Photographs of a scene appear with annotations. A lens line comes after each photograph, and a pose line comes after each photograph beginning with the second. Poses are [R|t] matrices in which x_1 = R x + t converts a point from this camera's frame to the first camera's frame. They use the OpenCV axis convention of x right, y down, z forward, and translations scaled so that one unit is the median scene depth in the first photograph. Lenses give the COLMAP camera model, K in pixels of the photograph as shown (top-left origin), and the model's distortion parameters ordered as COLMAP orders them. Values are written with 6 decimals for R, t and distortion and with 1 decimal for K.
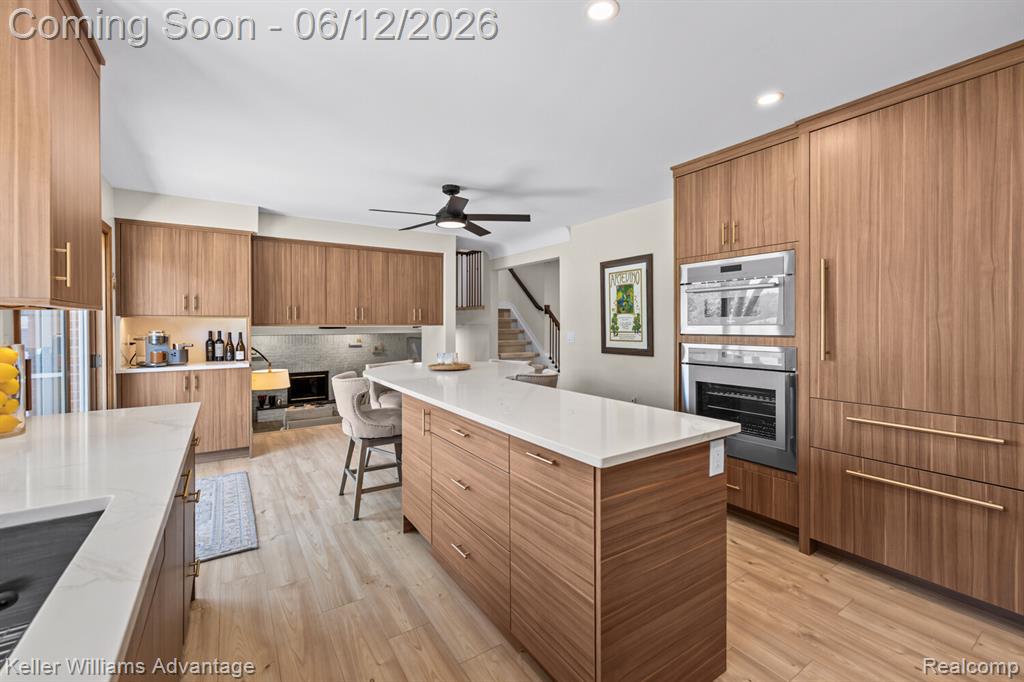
lens RADIAL K [[435.9, 0, 515.9], [0, 435.9, 342.6], [0, 0, 1]] dist [0.000249, 0.000116]
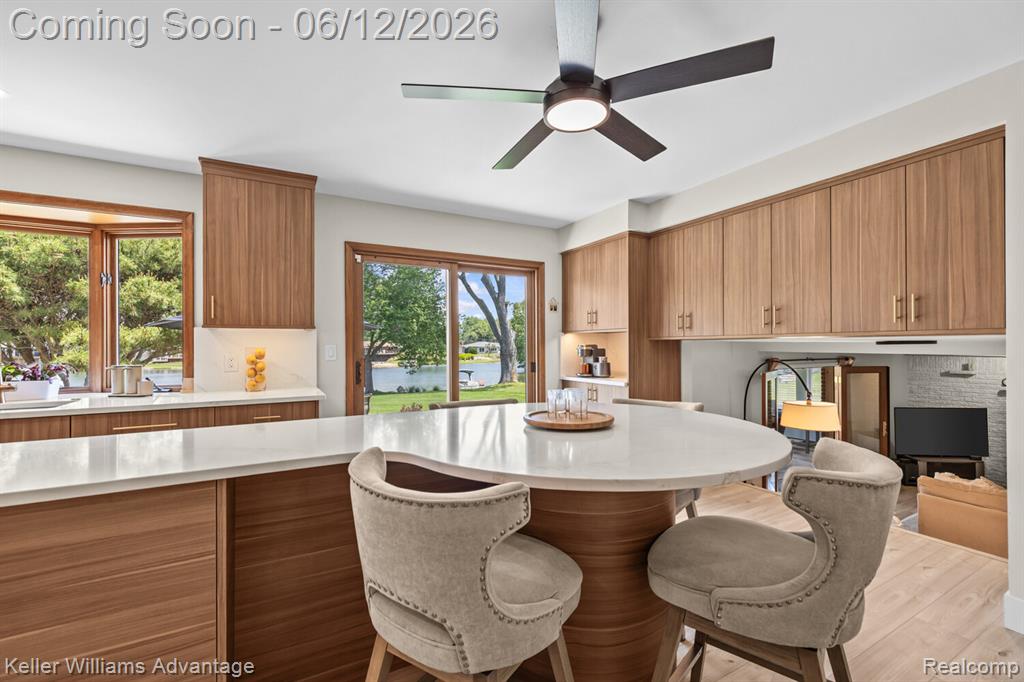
lens RADIAL K [[435.9, 0, 515.9], [0, 435.9, 342.6], [0, 0, 1]] dist [0.000249, 0.000116]
pose [[-0.083397, -0.008081, -0.996484, 0.281272], [-0.038234, 0.999257, -0.004903, -0.018894], [0.995783, 0.037691, -0.083644, 0.866118]]
